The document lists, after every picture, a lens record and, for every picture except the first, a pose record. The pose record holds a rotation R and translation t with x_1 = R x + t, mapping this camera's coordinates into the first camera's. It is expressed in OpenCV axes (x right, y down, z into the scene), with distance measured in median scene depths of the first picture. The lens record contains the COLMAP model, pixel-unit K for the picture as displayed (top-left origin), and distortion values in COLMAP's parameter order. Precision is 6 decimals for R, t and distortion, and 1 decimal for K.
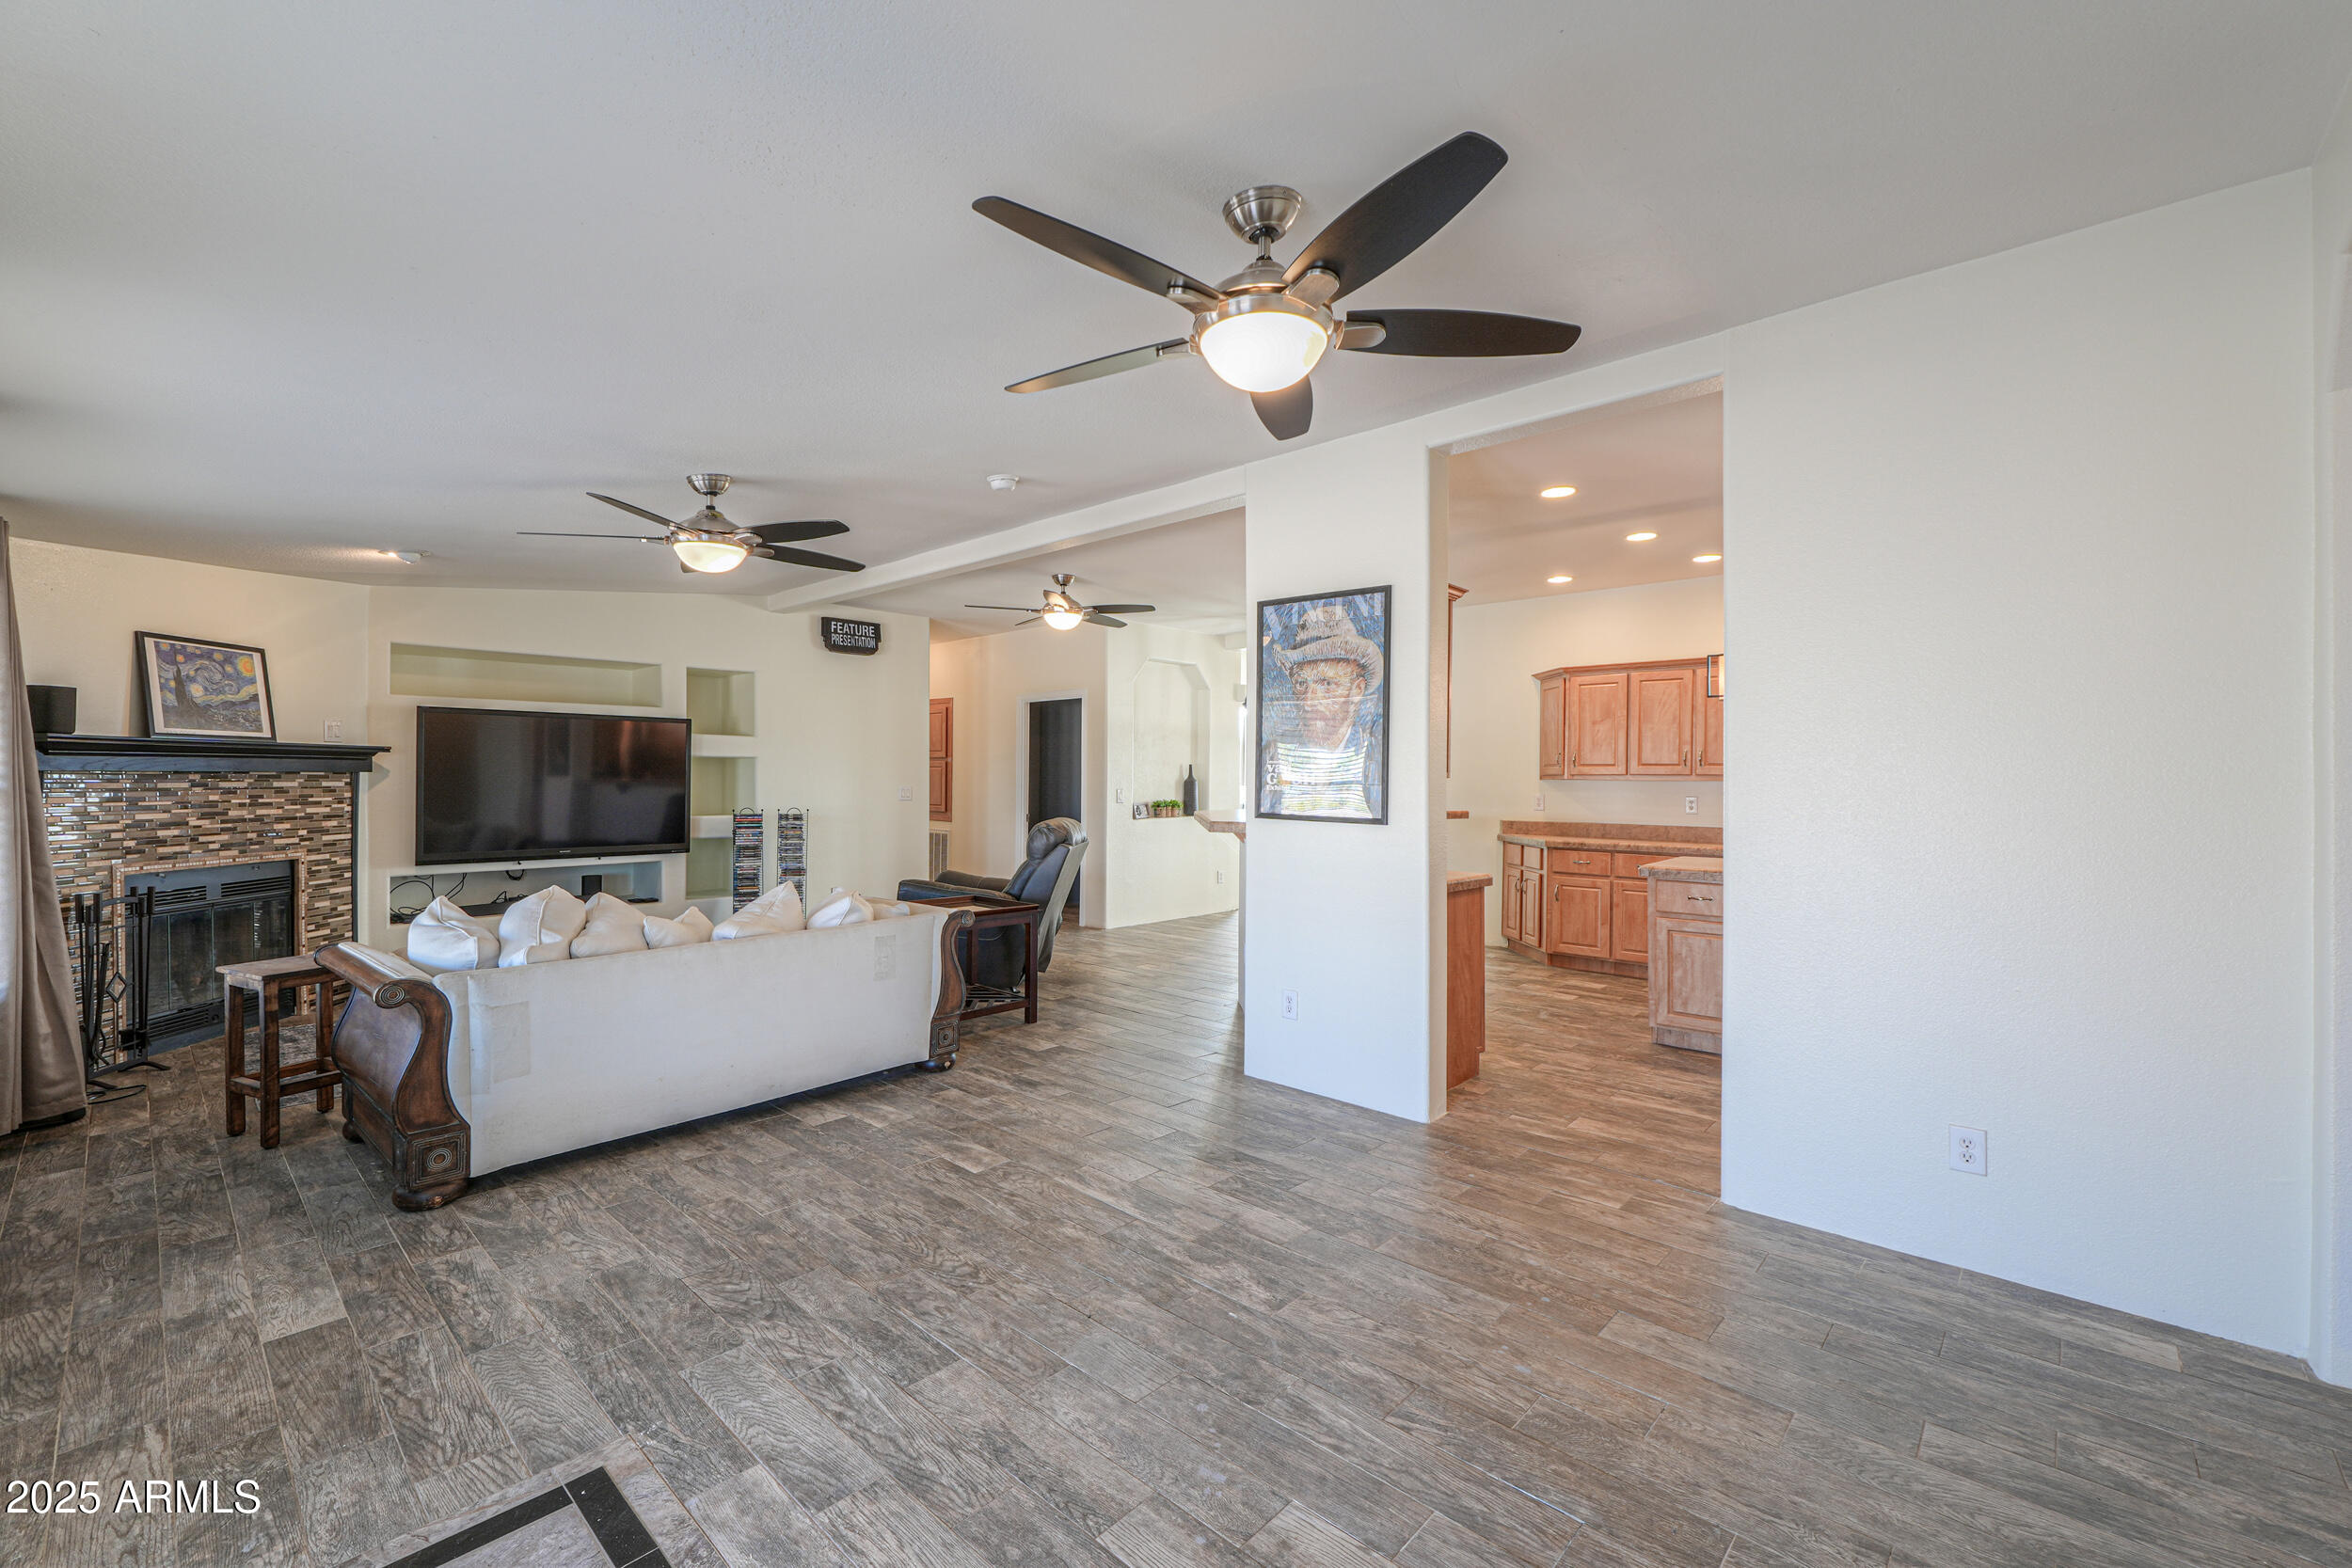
lens RADIAL K [[960.2, 0, 1176.0], [0, 960.2, 784.0], [0, 0, 1]] dist [-0.008815, 0.000028]
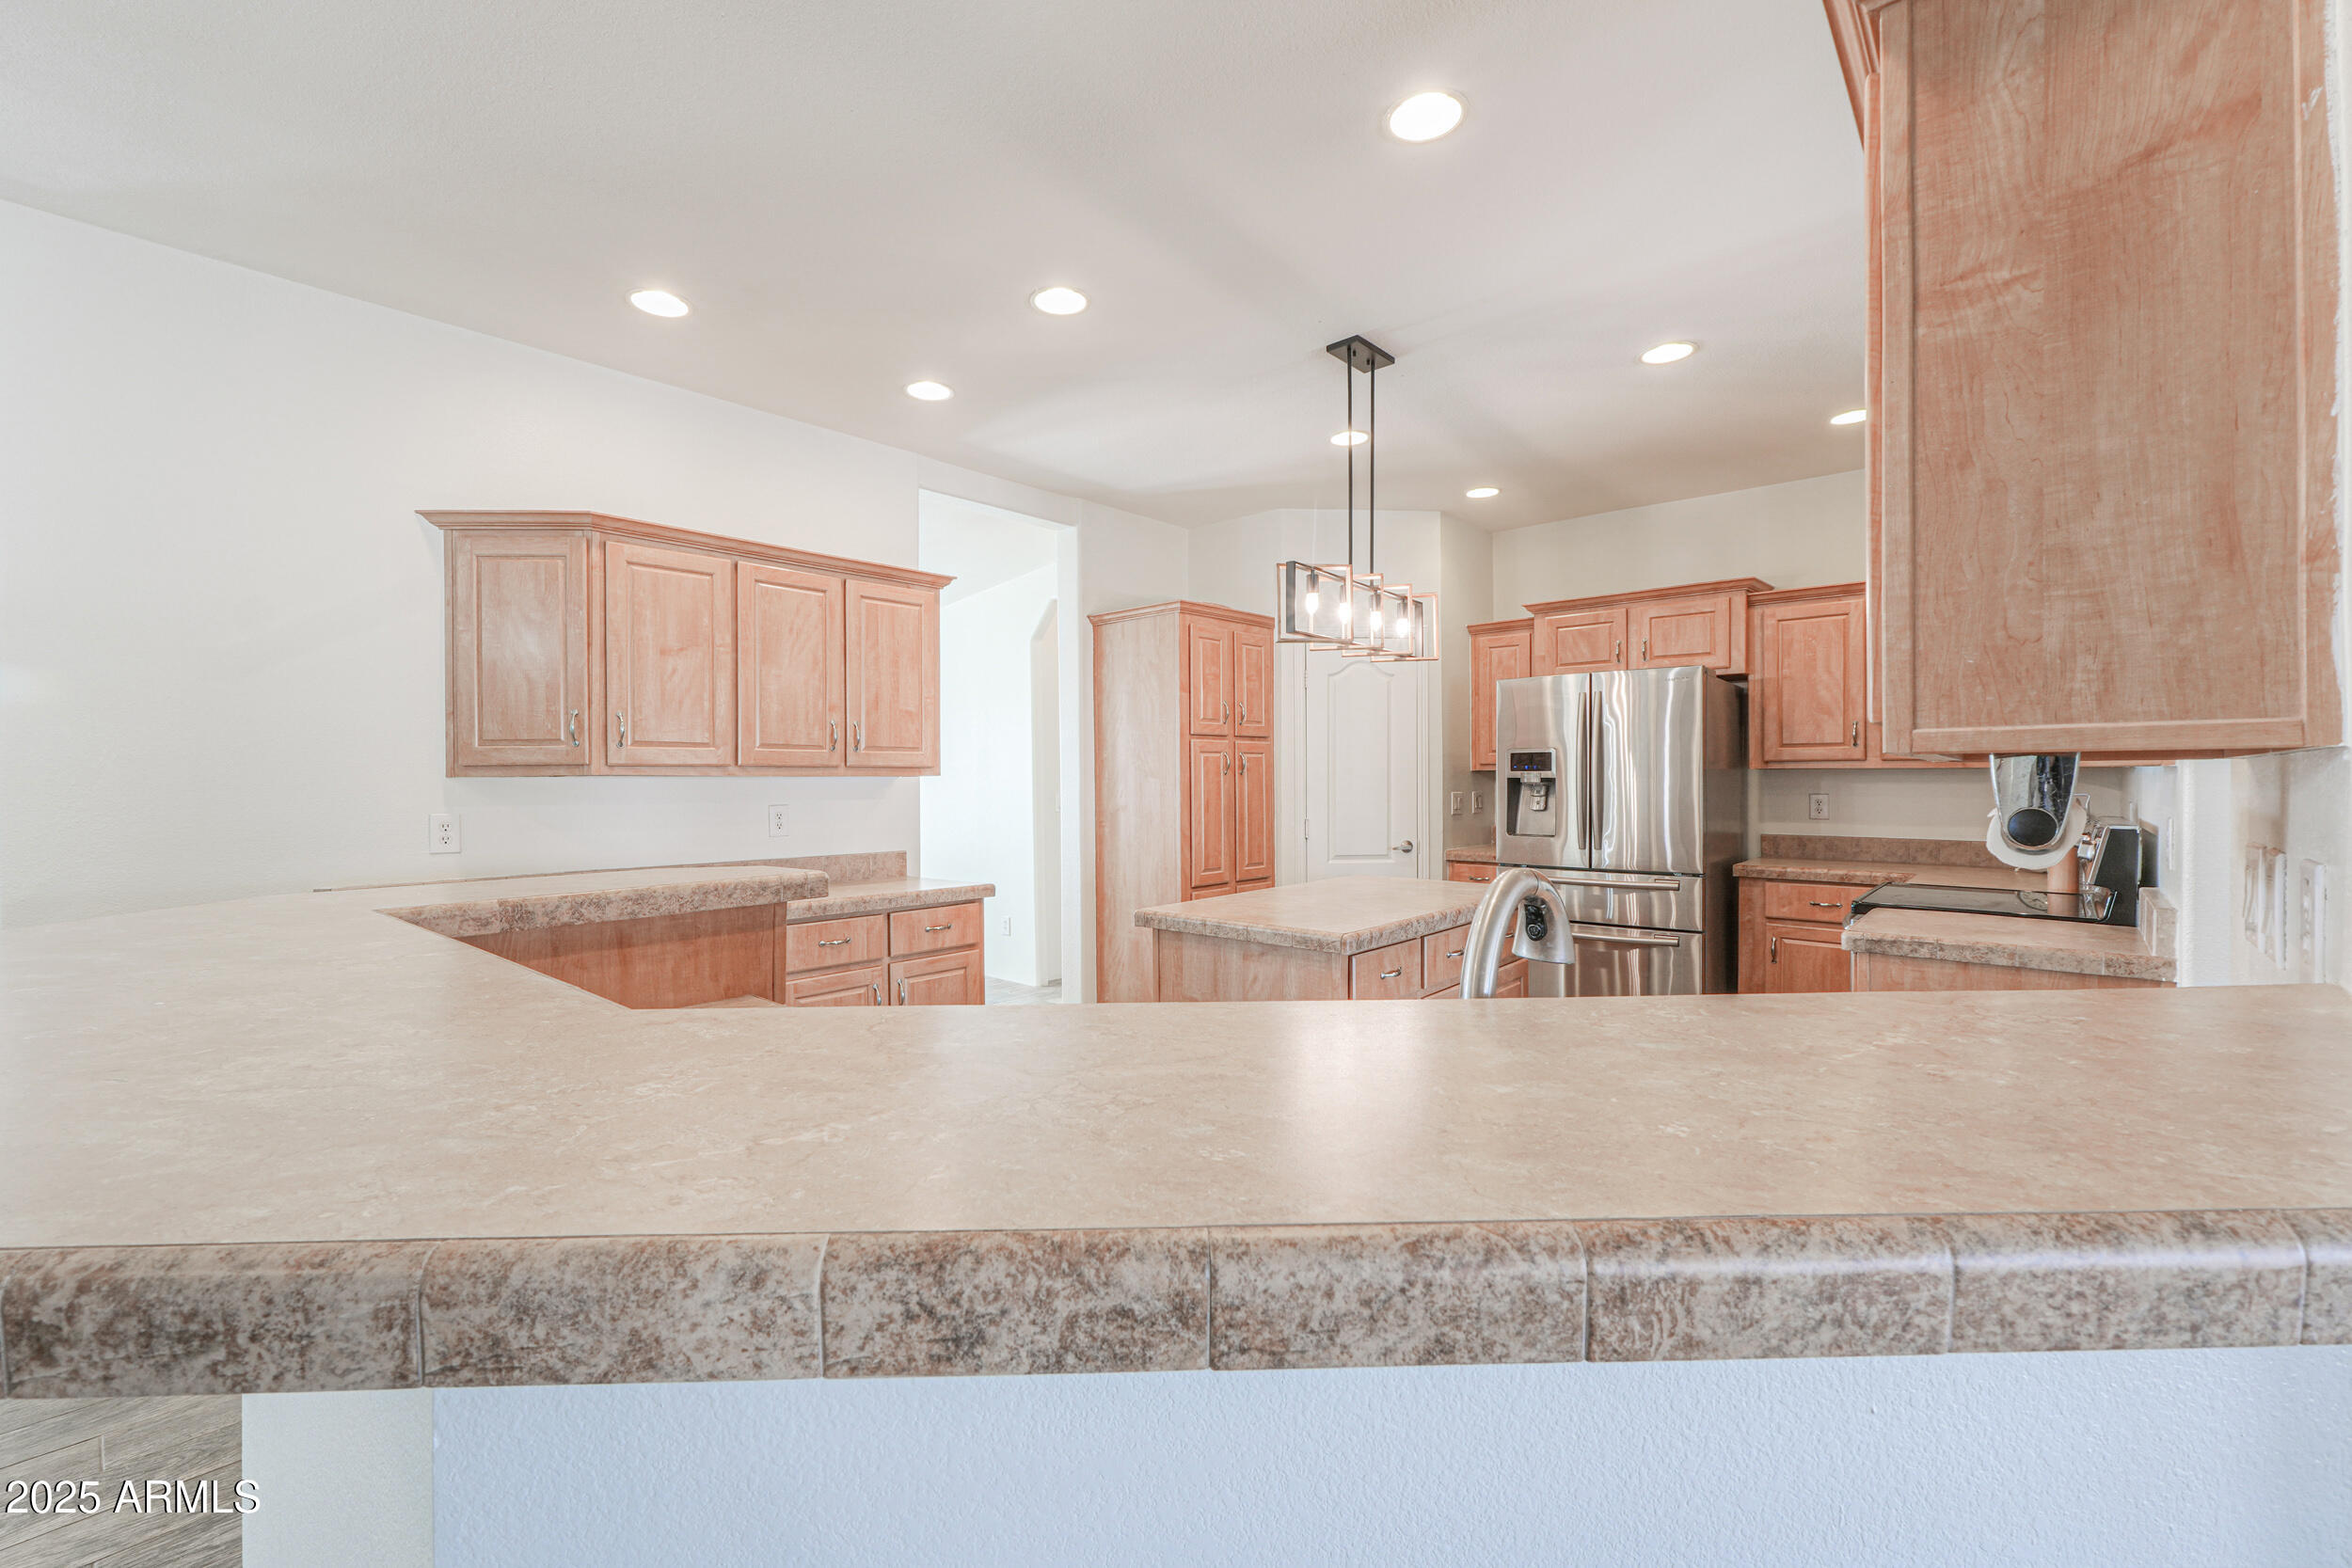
lens RADIAL K [[960.2, 0, 1176.0], [0, 960.2, 784.0], [0, 0, 1]] dist [-0.008815, 0.000028]
pose [[-0.020449, -0.014612, 0.999684, -0.031687], [0.009231, 0.999848, 0.014803, -0.005578], [-0.999748, 0.009531, -0.020311, 0.854347]]
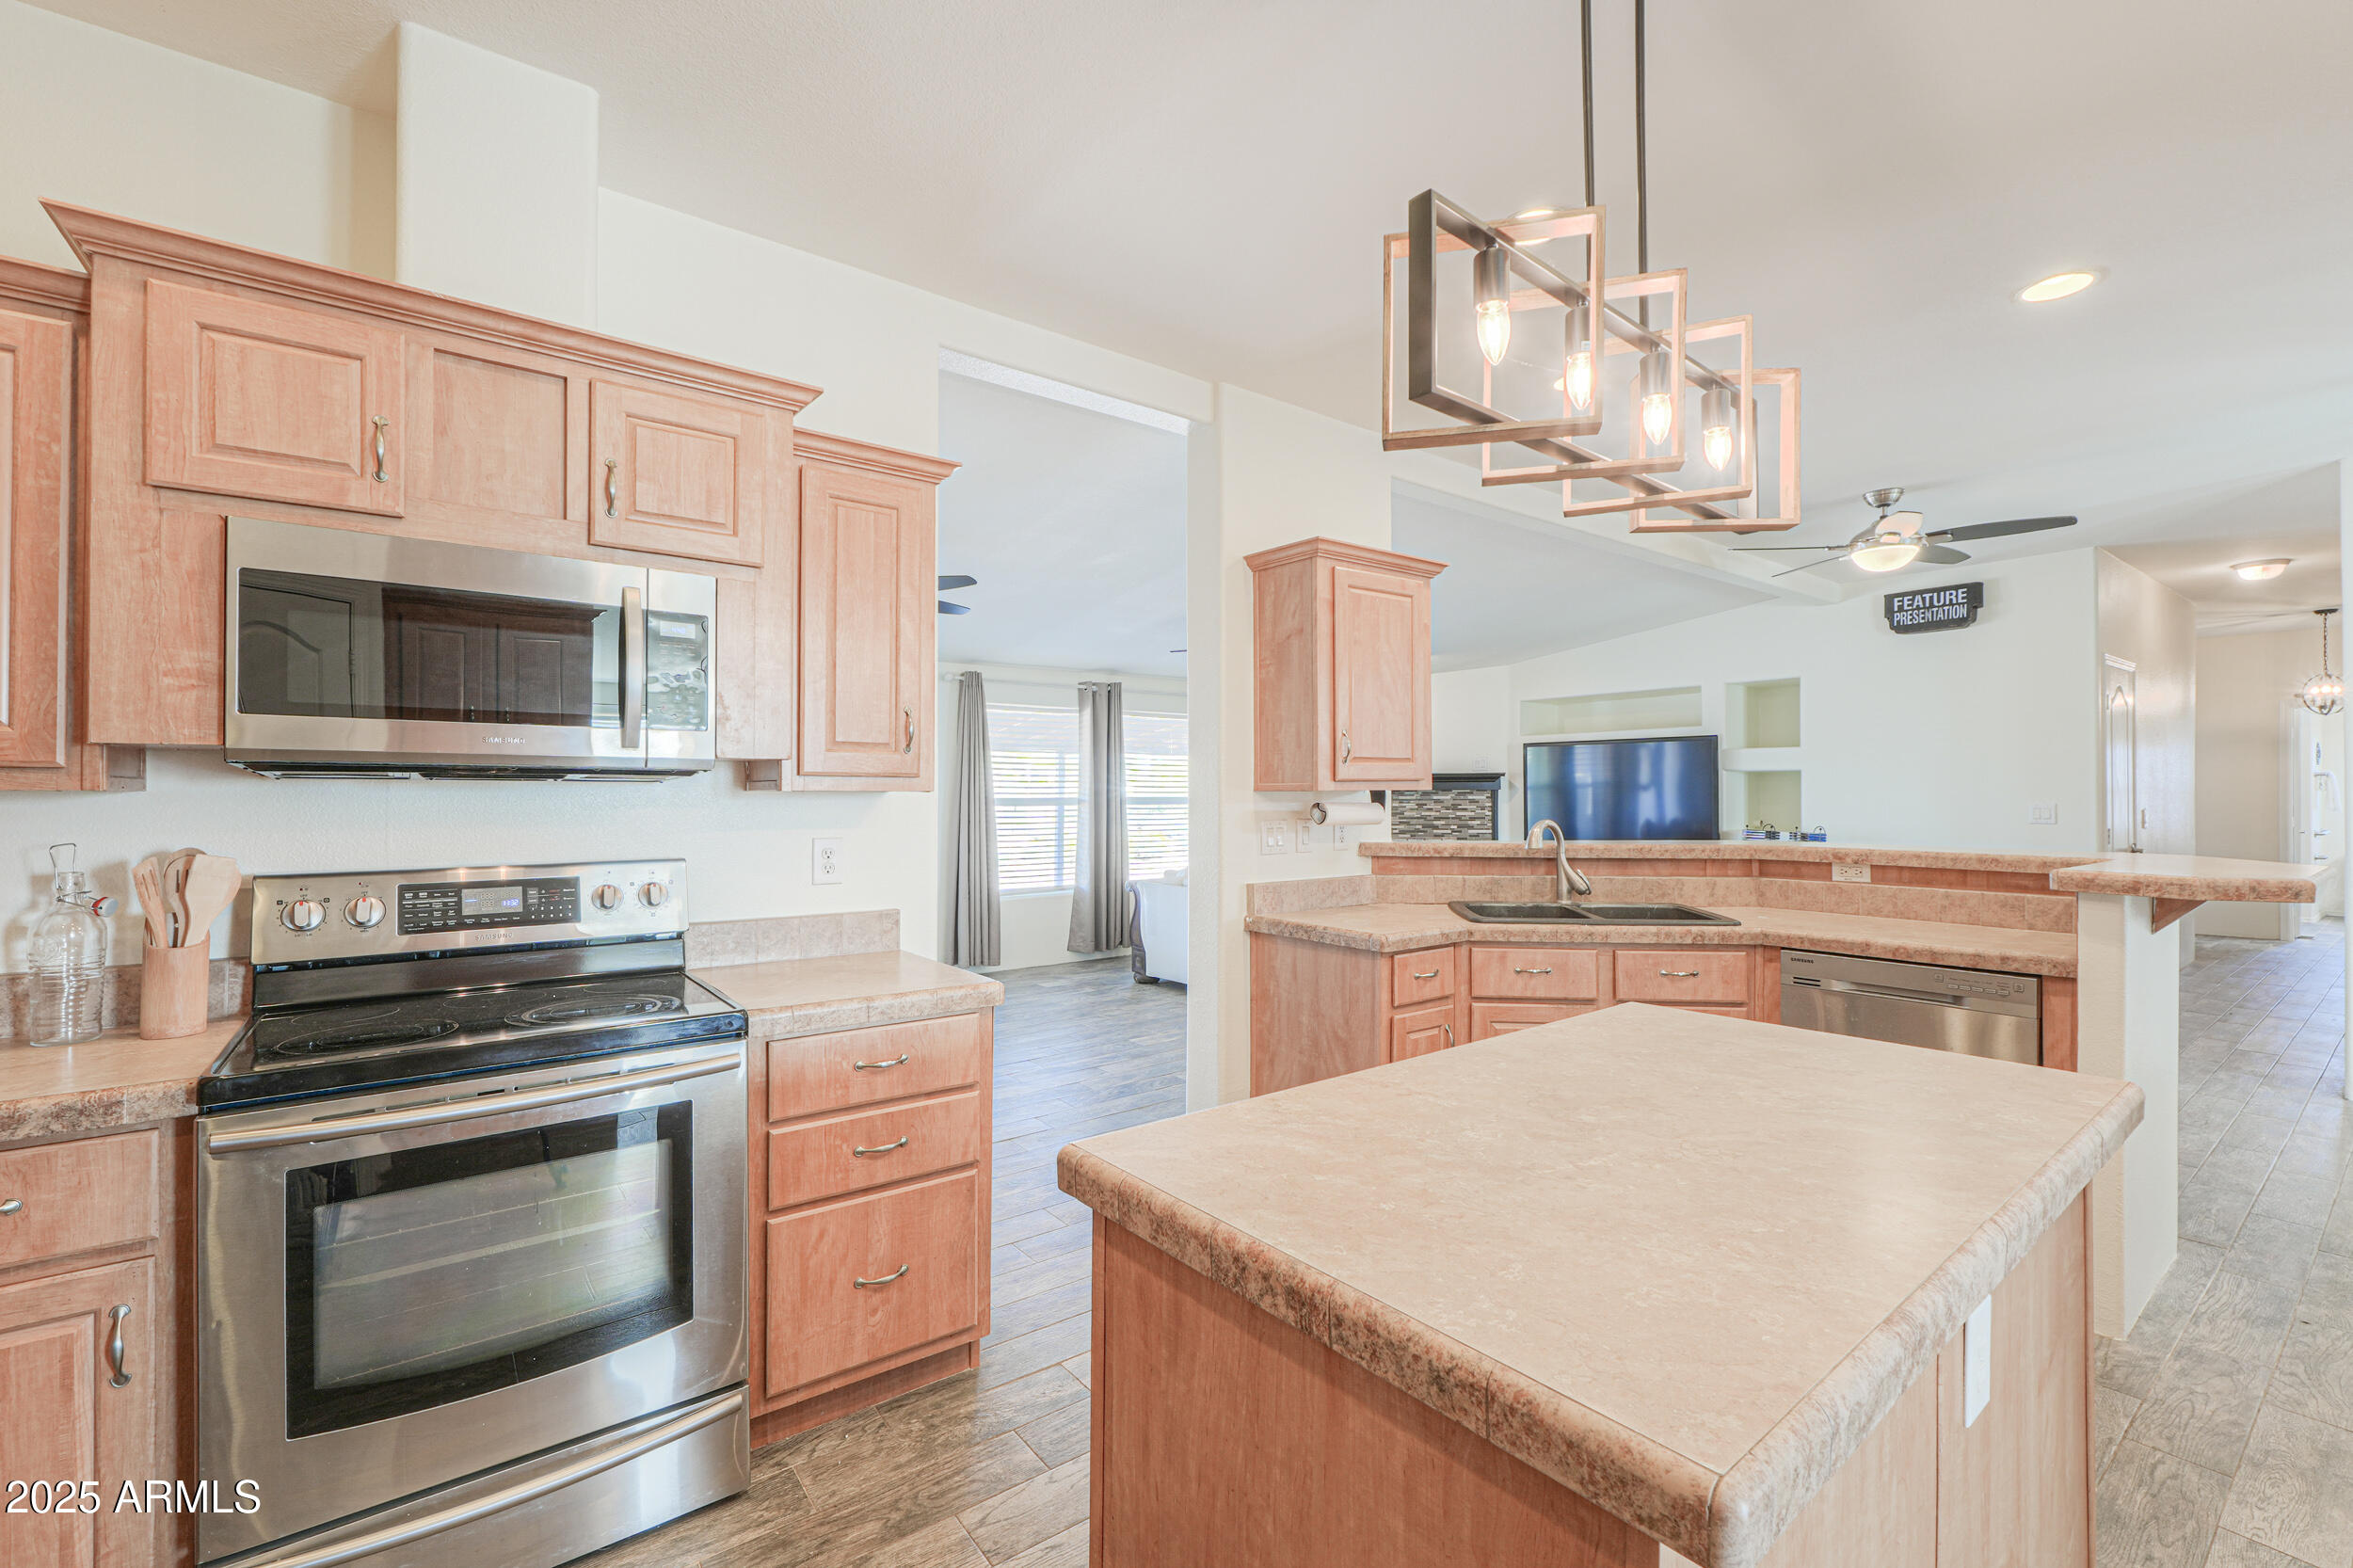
lens RADIAL K [[1009.3, 0, 1176.5], [0, 1009.3, 784.0], [0, 0, 1]] dist [-0.000716, 0.000075]
pose [[-0.168709, -0.012066, -0.985592, 0.733973], [-0.004879, 0.999923, -0.011406, -0.000605], [0.985654, 0.002884, -0.168755, 0.693833]]
